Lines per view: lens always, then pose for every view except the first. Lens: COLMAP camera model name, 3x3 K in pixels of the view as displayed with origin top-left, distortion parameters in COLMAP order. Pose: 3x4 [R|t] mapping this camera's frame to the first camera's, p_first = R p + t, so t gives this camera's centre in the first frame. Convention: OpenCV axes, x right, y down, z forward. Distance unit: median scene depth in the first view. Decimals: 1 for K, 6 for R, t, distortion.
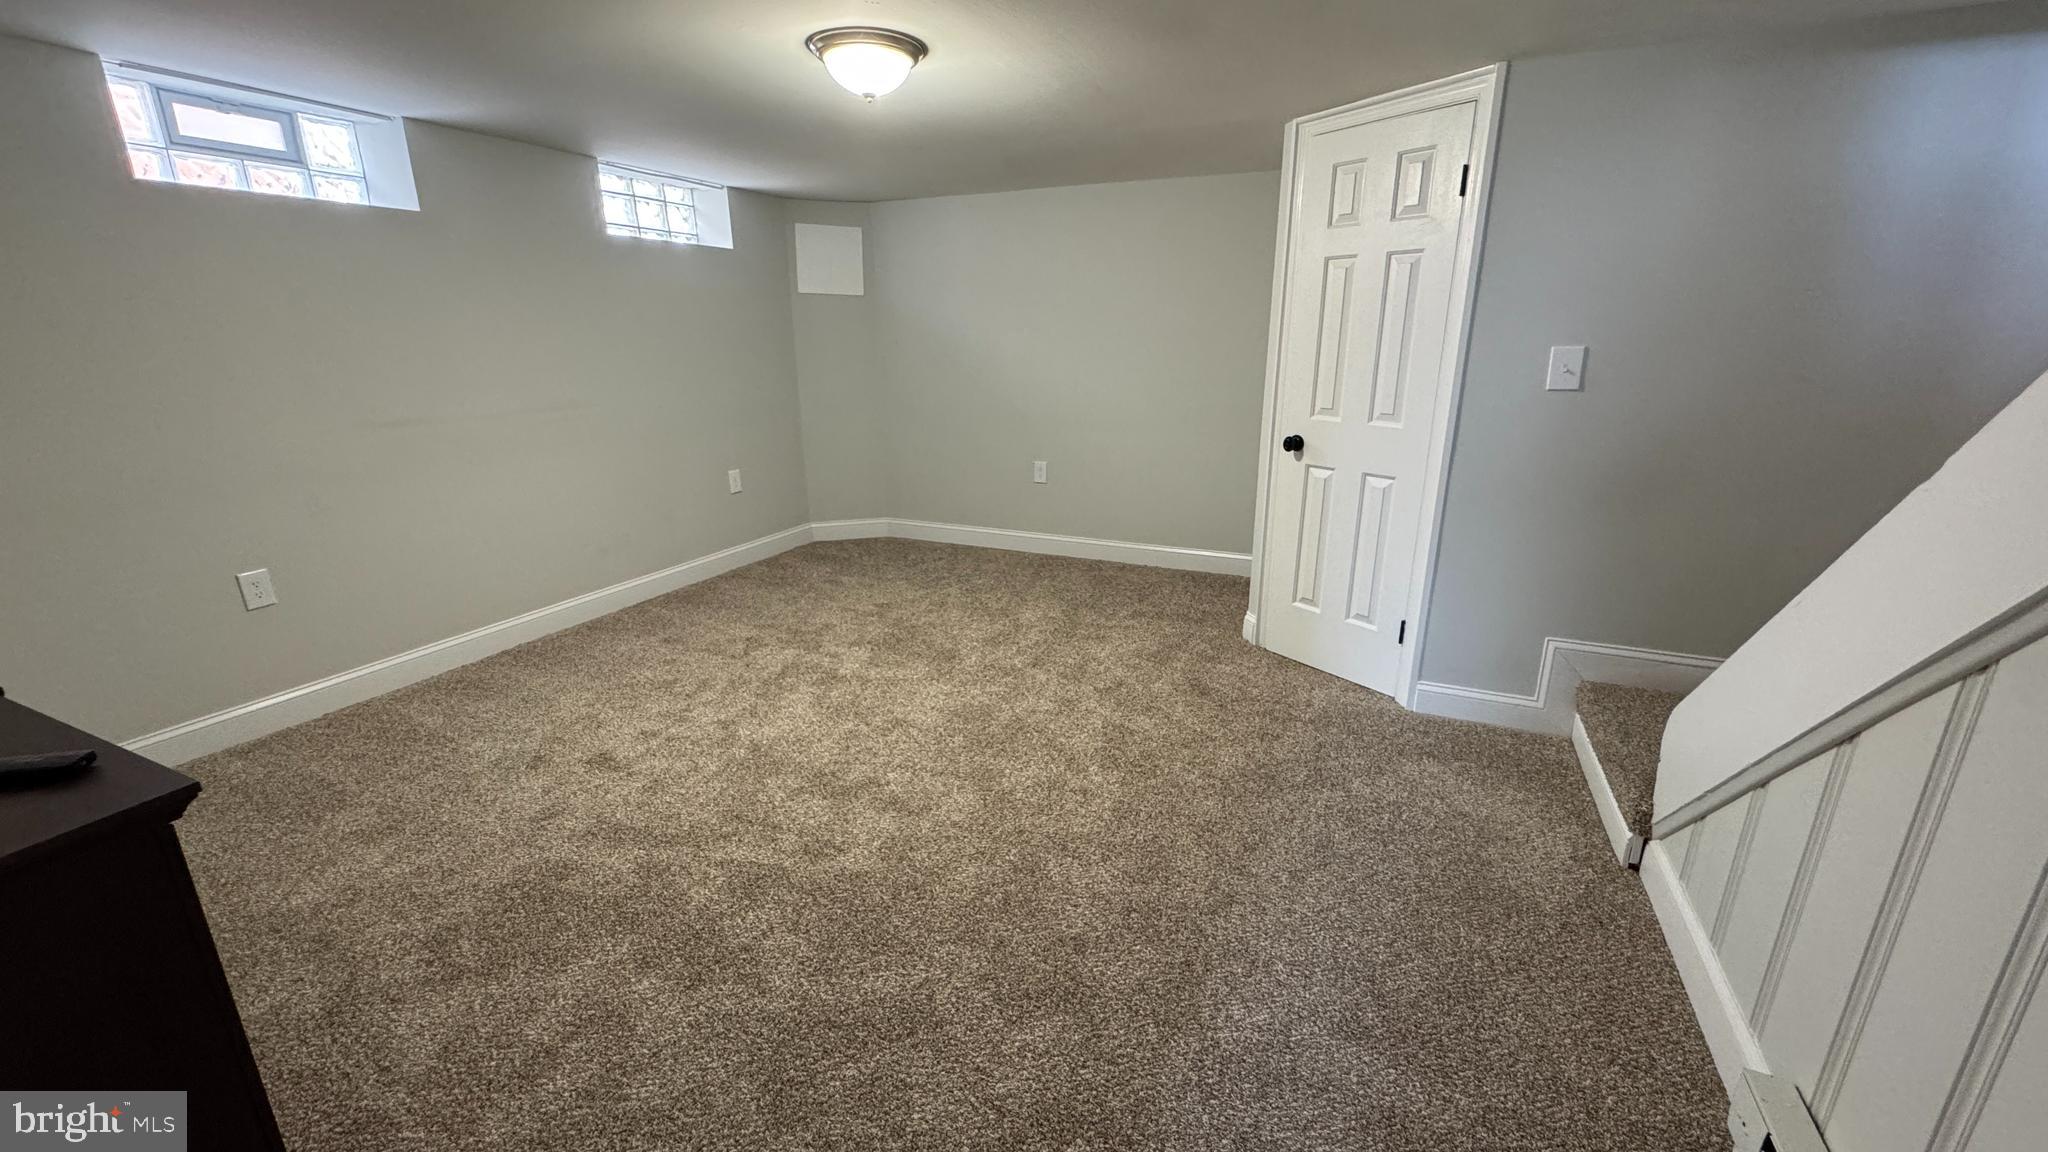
lens RADIAL K [[818.2, 0, 1015.2], [0, 818.2, 574.8], [0, 0, 1]] dist [-0.007946, 0.000825]
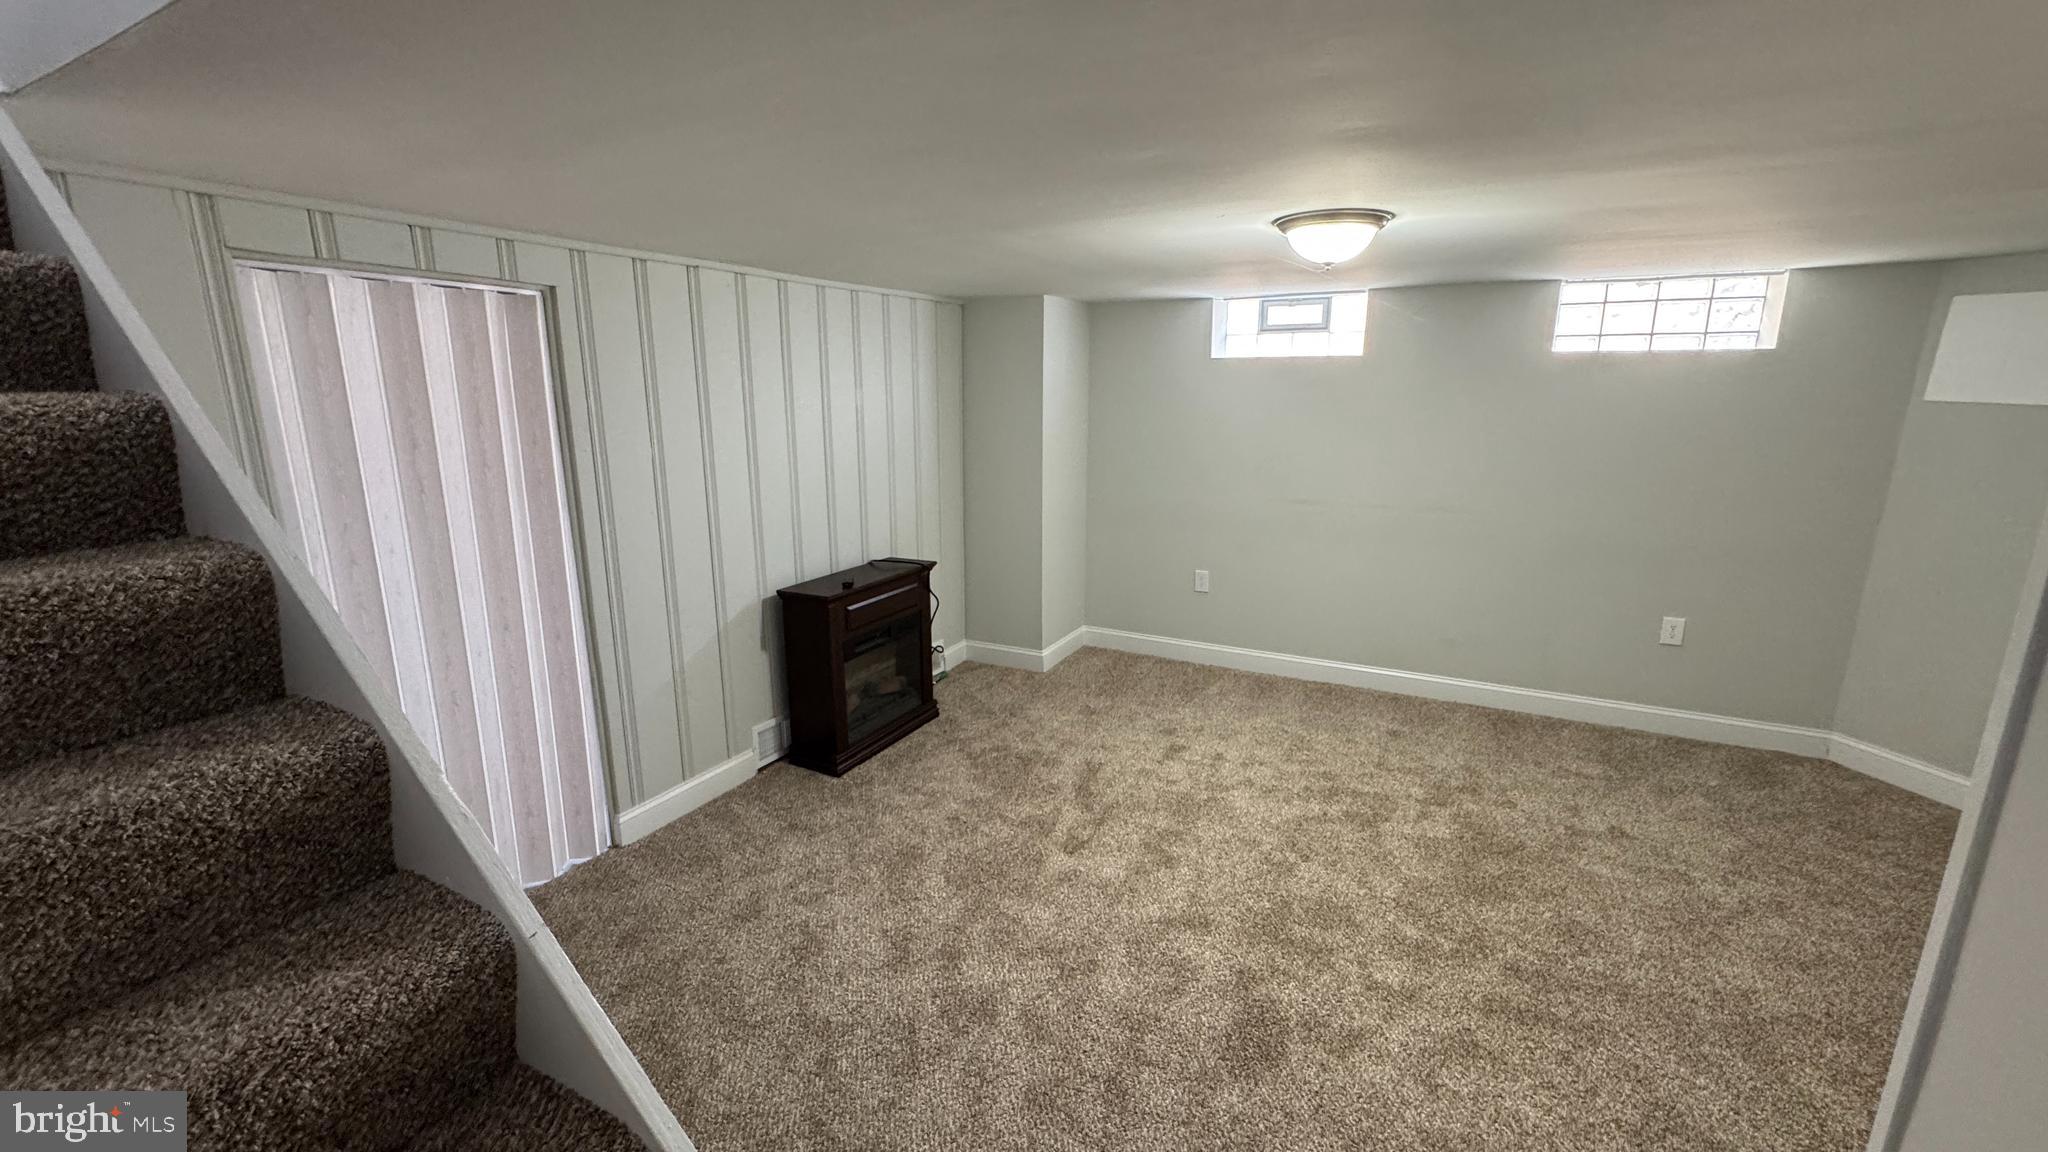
lens RADIAL K [[818.2, 0, 1032.1], [0, 818.2, 568.5], [0, 0, 1]] dist [-0.007946, 0.000825]
pose [[-0.051338, 0.221169, -0.973883, 0.721569], [-0.279871, 0.932908, 0.226617, -0.279290], [0.958664, 0.284195, 0.014005, 0.575045]]
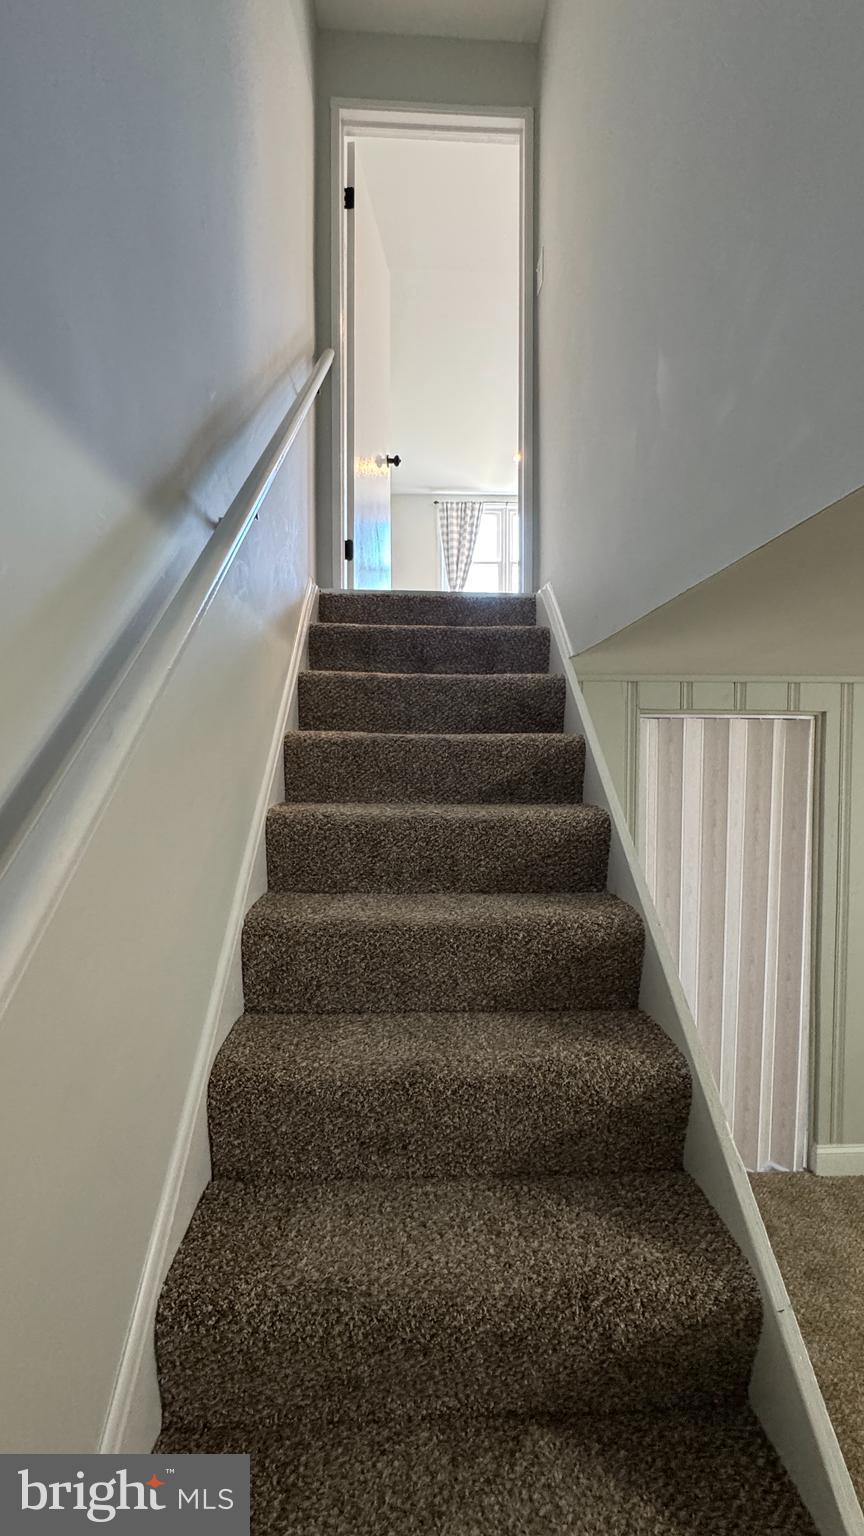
lens RADIAL K [[613.6, 0, 431.5], [0, 613.6, 770.5], [0, 0, 1]] dist [-0.007946, 0.000825]
pose [[-0.891421, 0.014332, -0.452949, 0.719382], [-0.126384, 0.951981, 0.278852, -0.309961], [0.435196, 0.305820, -0.846805, 0.528548]]
